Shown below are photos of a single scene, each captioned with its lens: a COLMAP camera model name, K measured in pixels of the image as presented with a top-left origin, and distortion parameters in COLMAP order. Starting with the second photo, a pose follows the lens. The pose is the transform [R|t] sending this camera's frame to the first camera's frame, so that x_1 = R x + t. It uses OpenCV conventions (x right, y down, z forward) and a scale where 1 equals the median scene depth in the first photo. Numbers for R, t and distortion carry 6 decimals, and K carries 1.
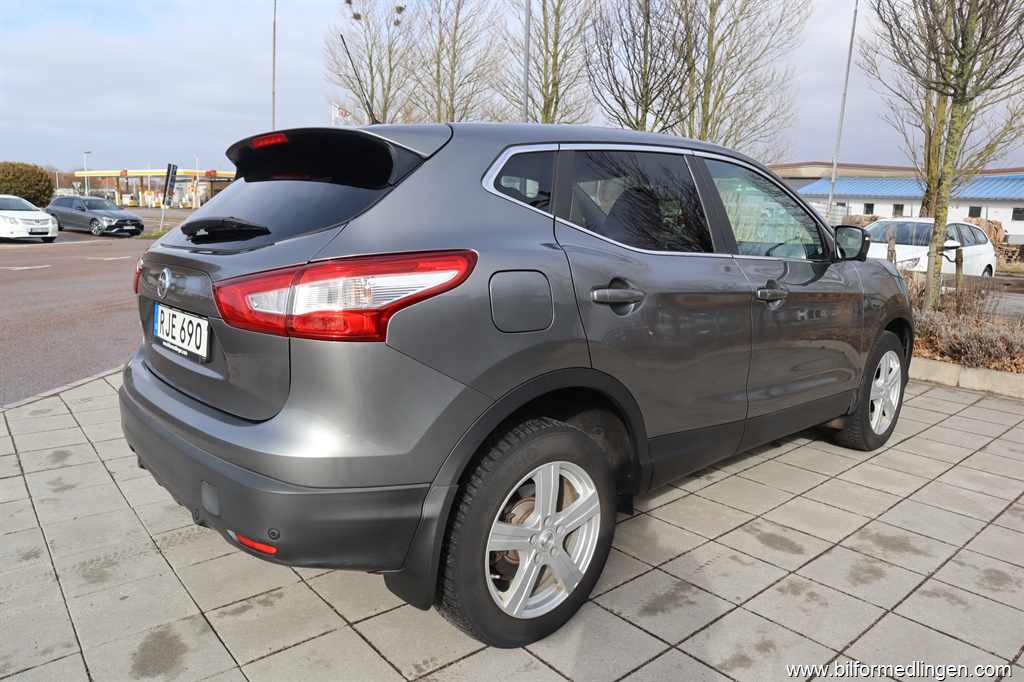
lens RADIAL K [[710.4, 0, 512.0], [0, 710.4, 341.0], [0, 0, 1]] dist [-0.128054, 0.073105]
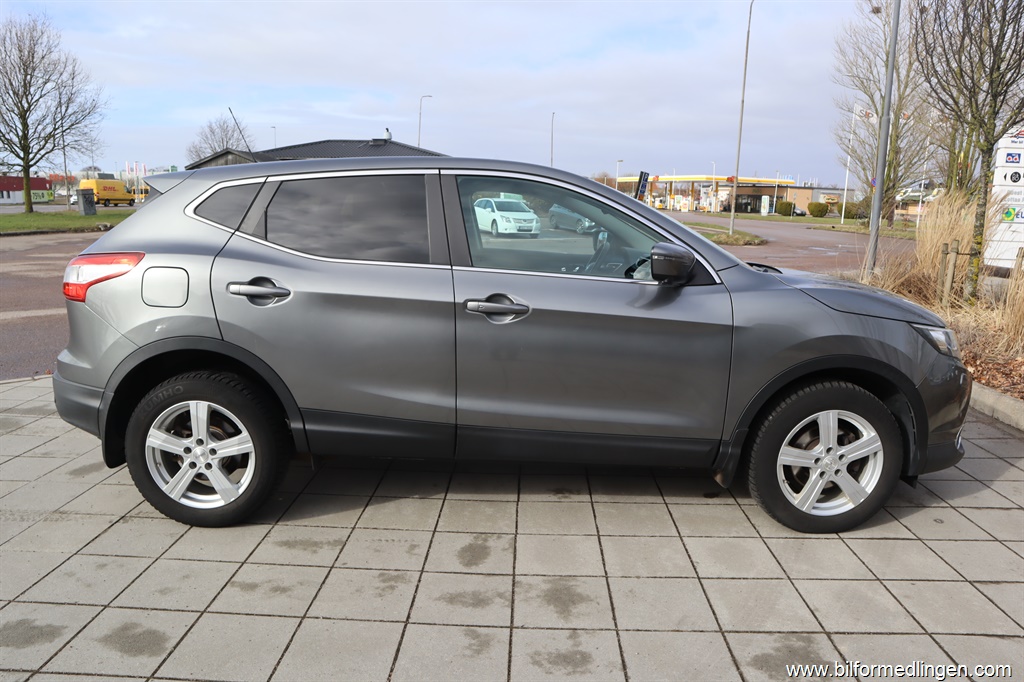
lens RADIAL K [[710.4, 0, 512.0], [0, 710.4, 341.0], [0, 0, 1]] dist [-0.128054, 0.073105]
pose [[0.745954, 0.119233, -0.655238, 0.852697], [-0.123745, 0.991526, 0.039550, -0.053046], [0.654401, 0.051580, 0.754387, 0.192717]]
